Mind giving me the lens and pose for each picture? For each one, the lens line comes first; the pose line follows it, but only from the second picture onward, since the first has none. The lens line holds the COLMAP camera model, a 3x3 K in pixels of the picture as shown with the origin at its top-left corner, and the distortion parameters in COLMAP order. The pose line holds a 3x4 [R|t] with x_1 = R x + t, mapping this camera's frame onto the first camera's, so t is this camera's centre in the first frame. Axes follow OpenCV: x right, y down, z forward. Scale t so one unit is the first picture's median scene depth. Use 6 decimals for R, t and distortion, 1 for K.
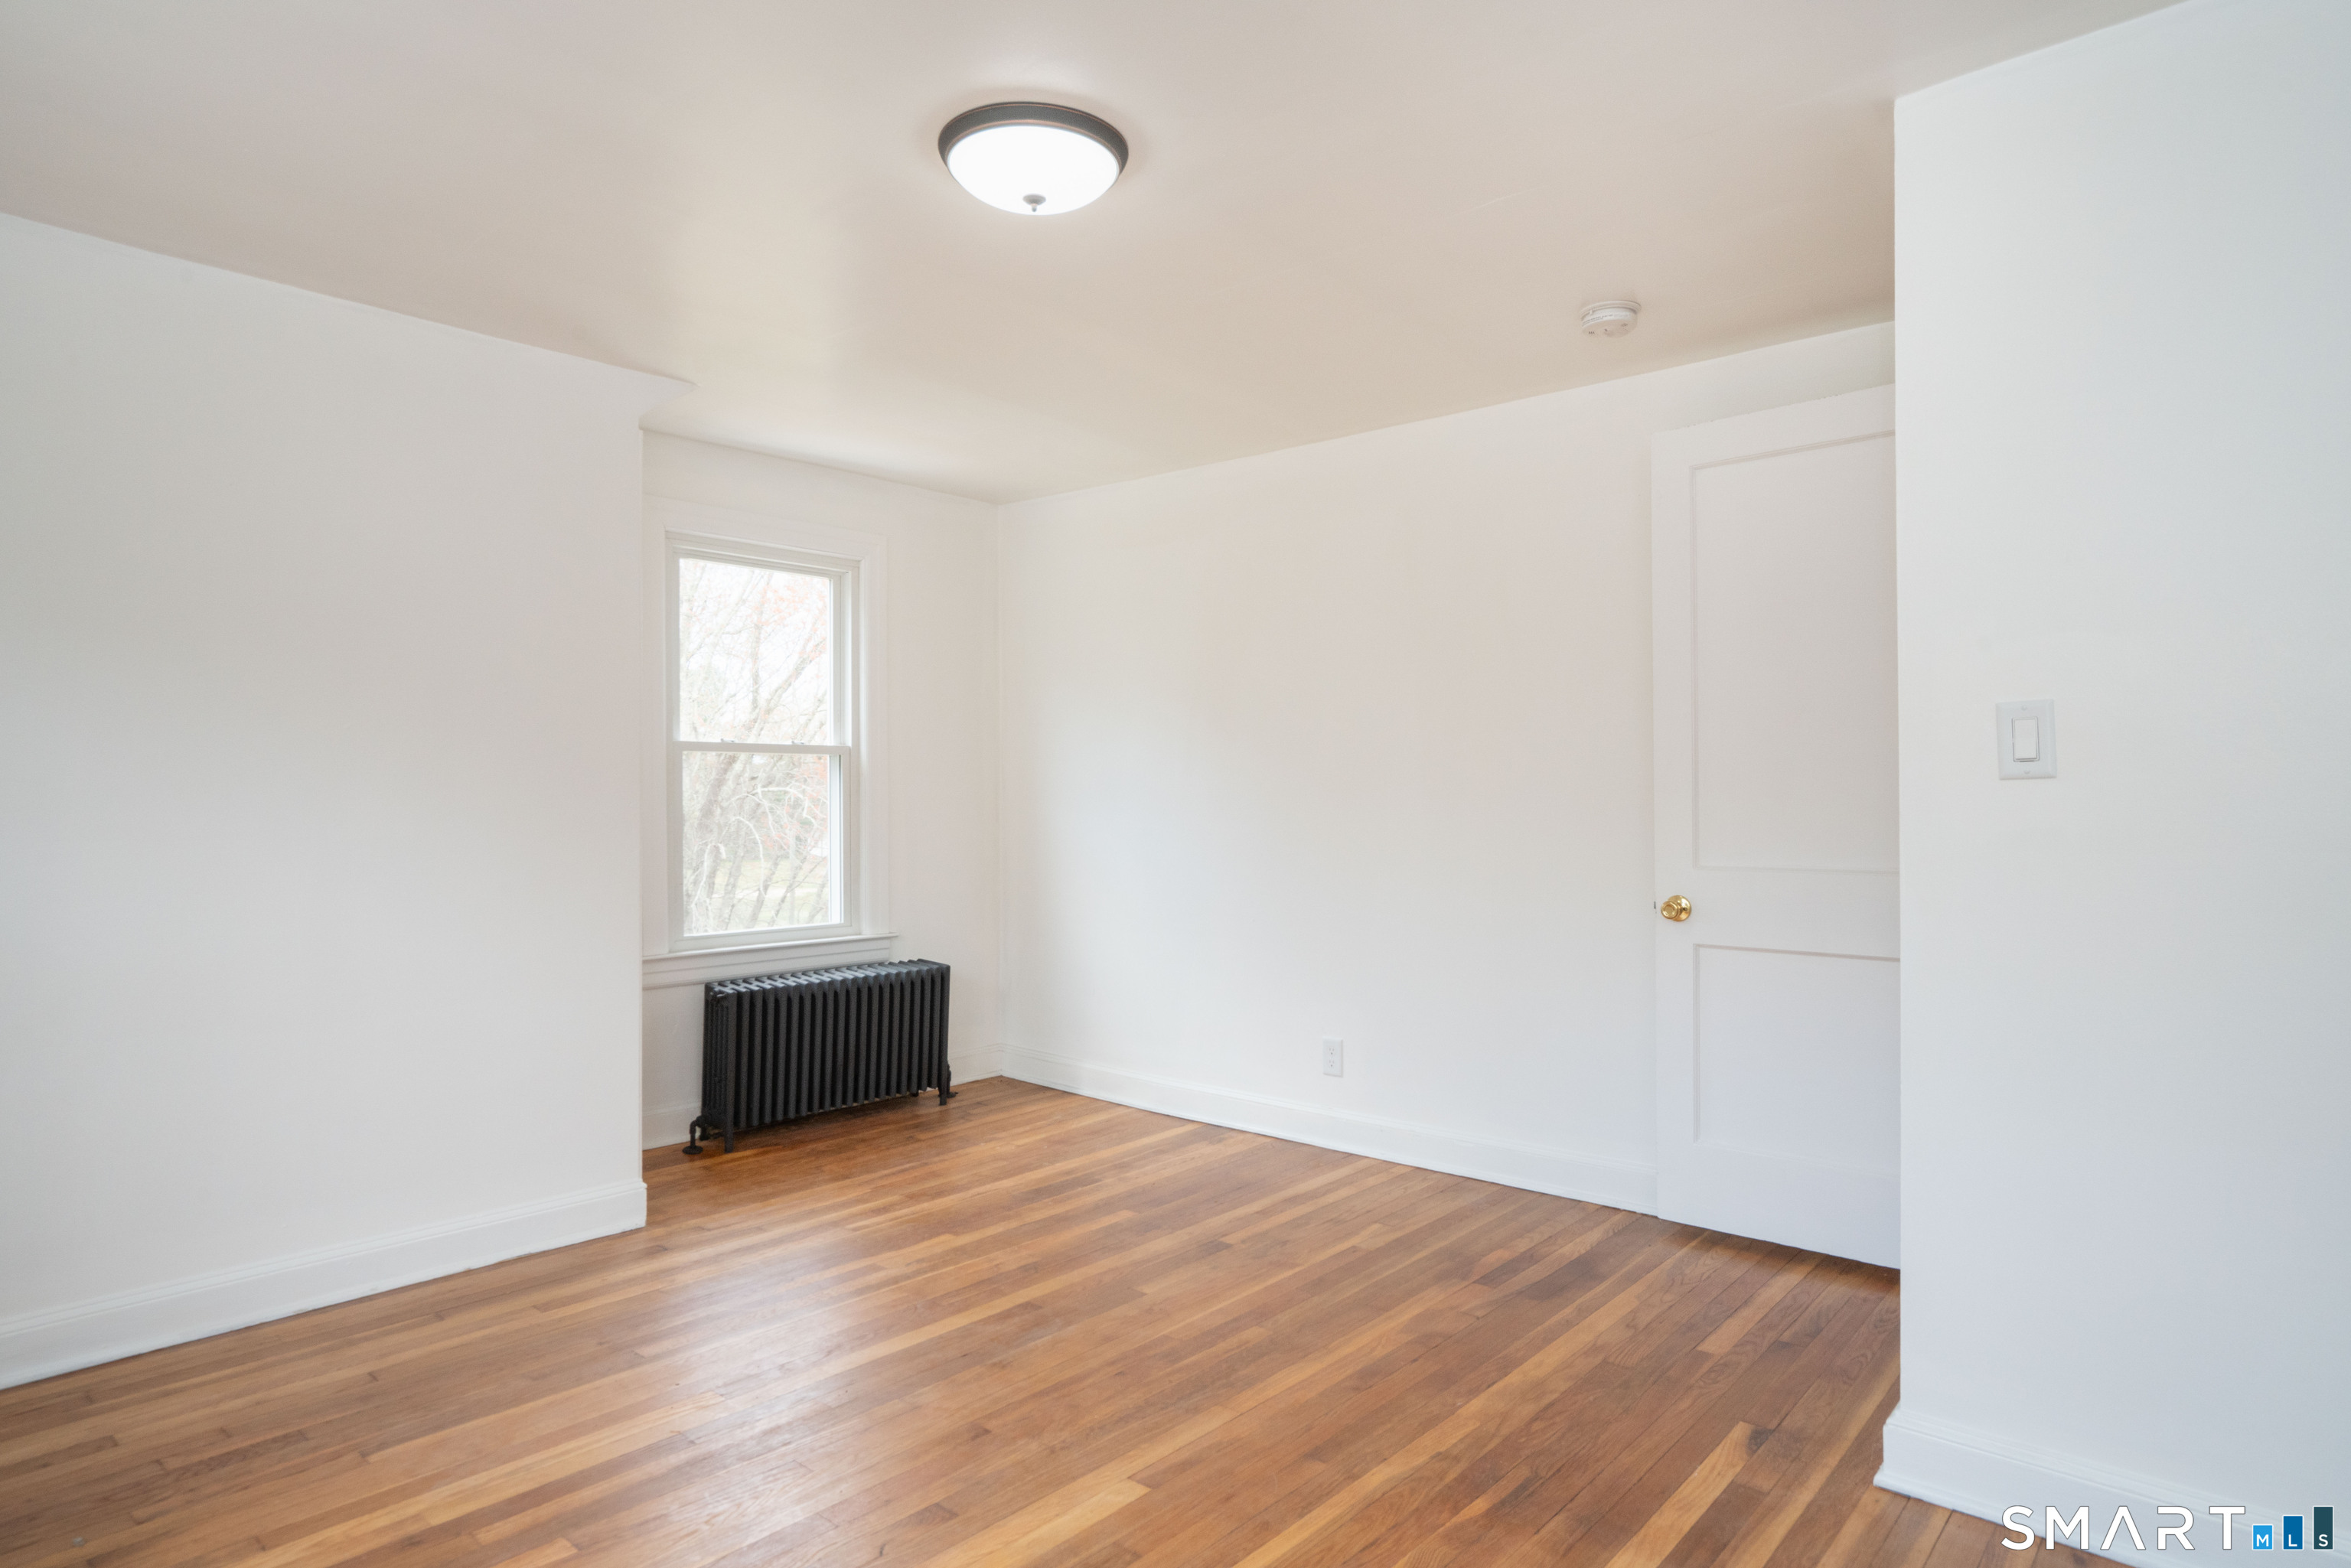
lens RADIAL K [[1316.4, 0, 1175.5], [0, 1316.4, 784.0], [0, 0, 1]] dist [0.001955, 0.001186]
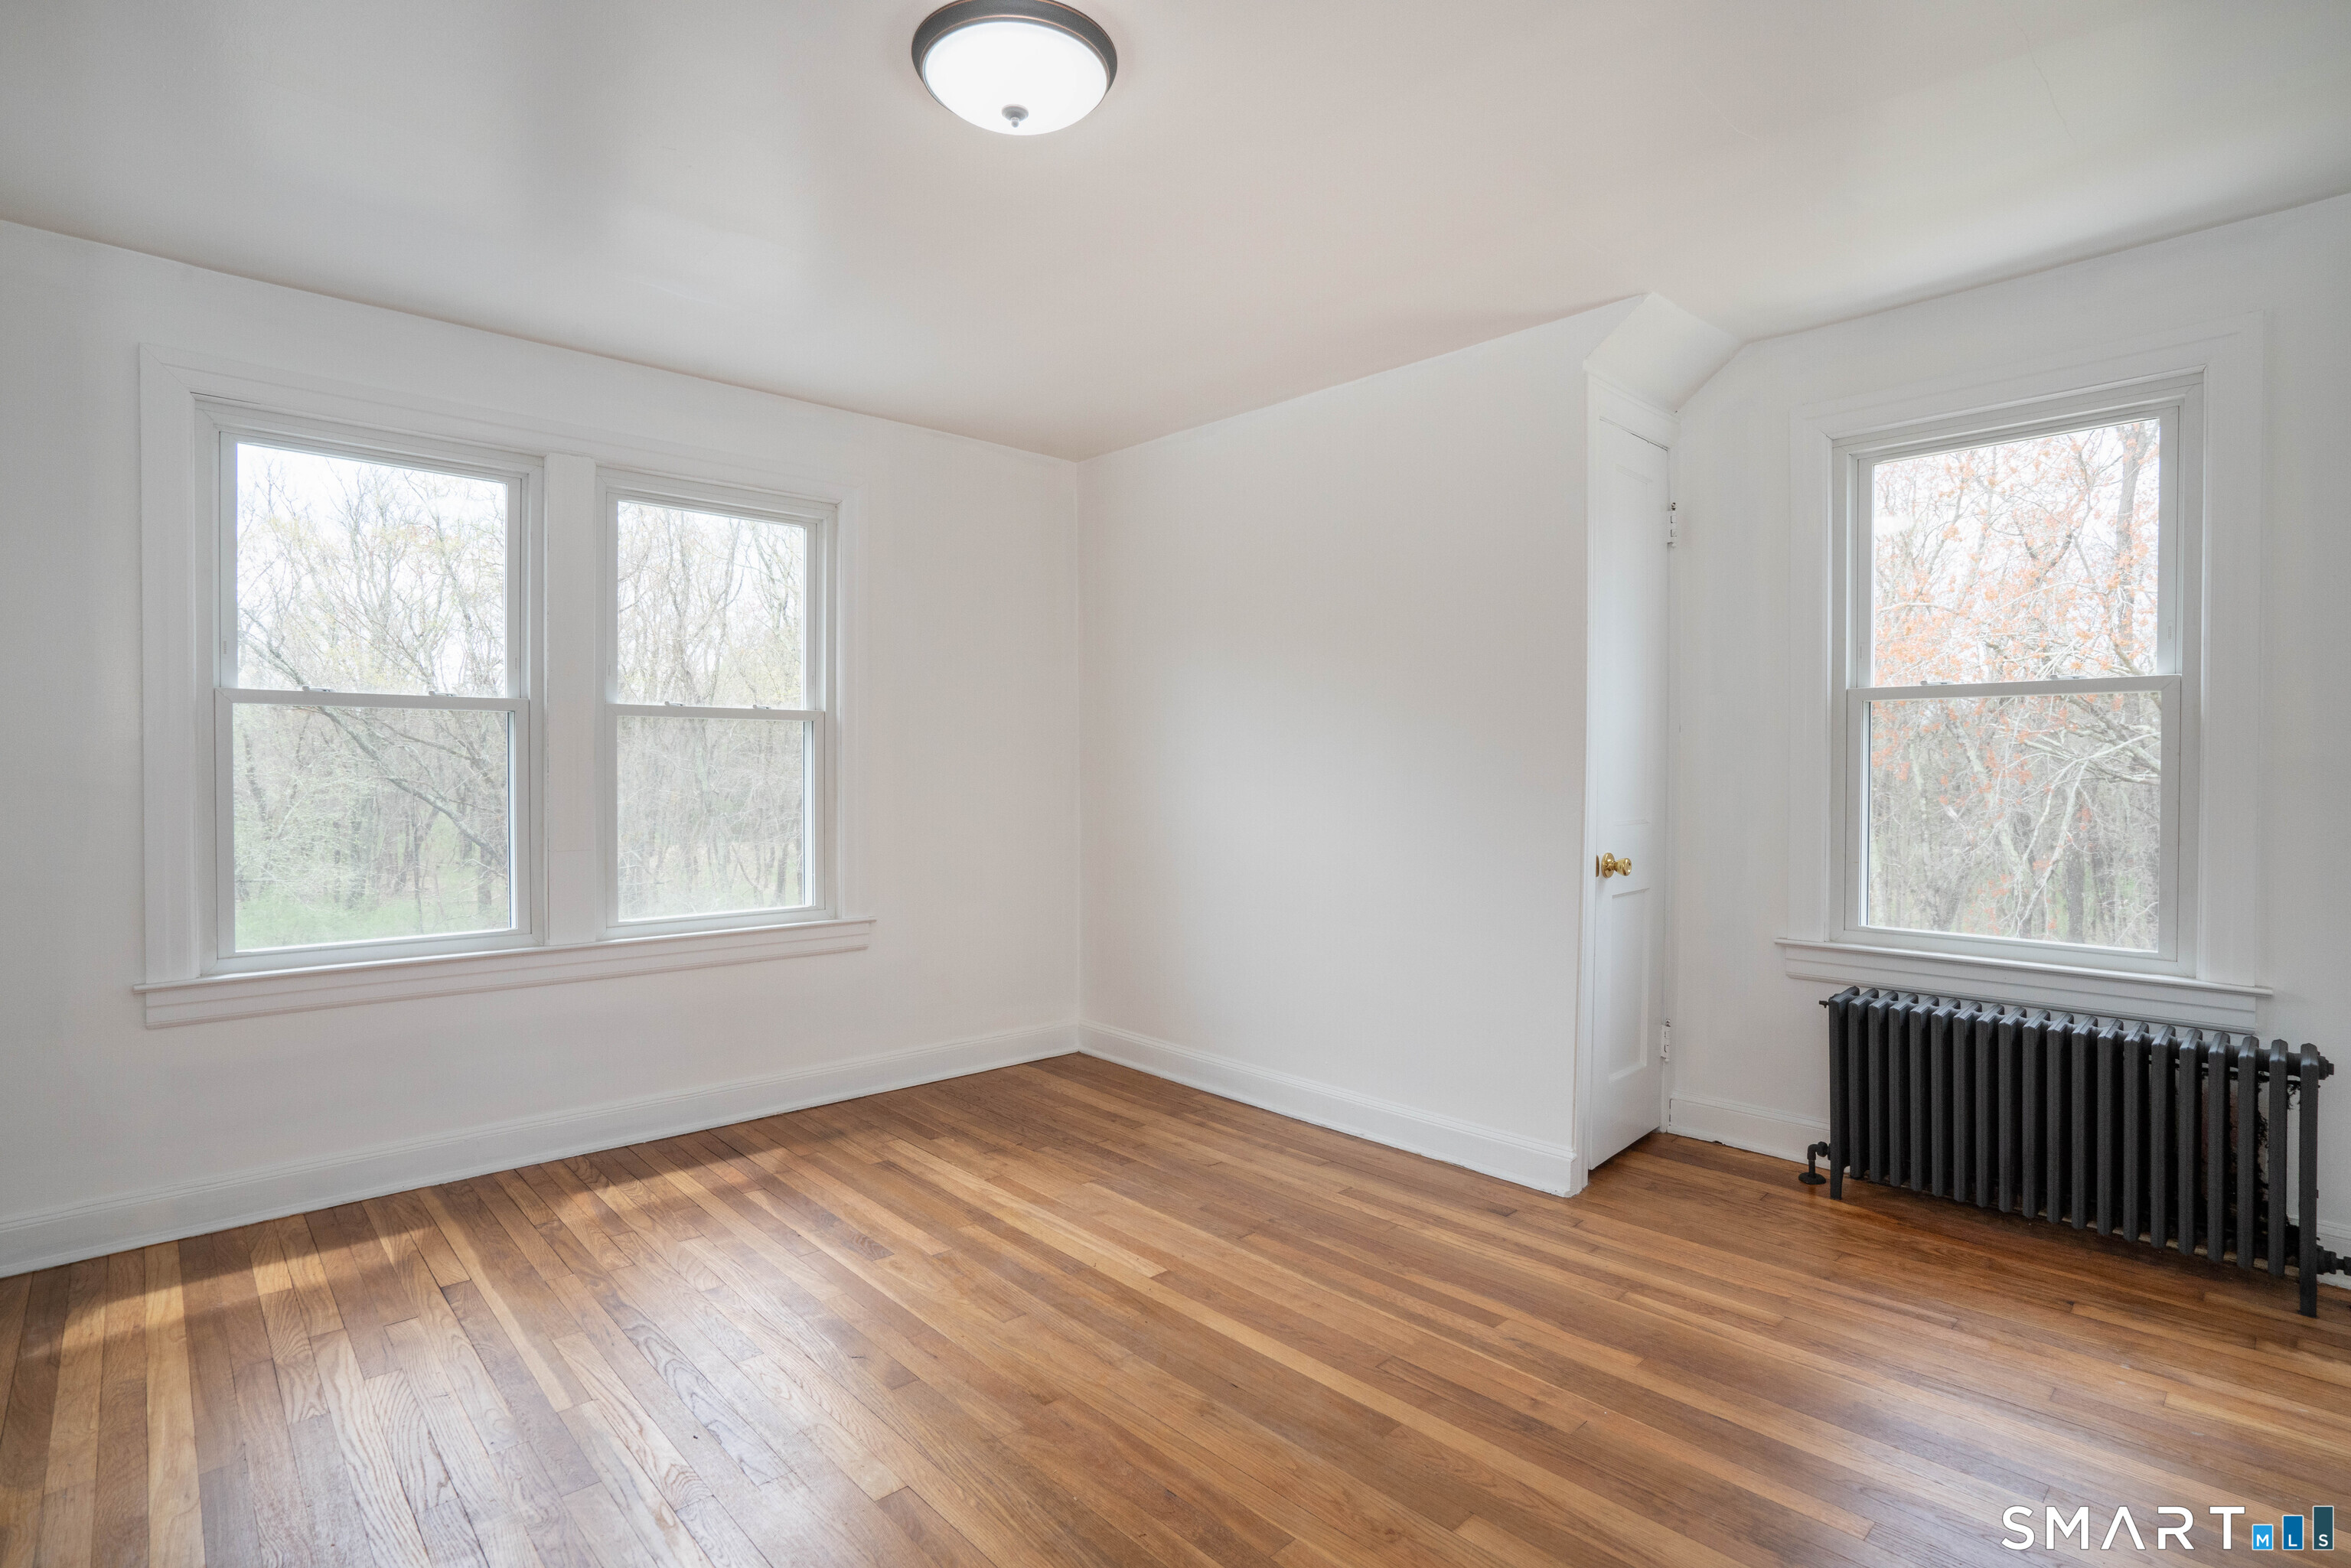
lens RADIAL K [[1144.0, 0, 1175.5], [0, 1144.0, 784.0], [0, 0, 1]] dist [-0.030420, 0.000506]
pose [[-0.091798, 0.013636, -0.995684, 0.532446], [0.006576, 0.999893, 0.013087, 0.021263], [0.995756, -0.005347, -0.091878, 0.933200]]
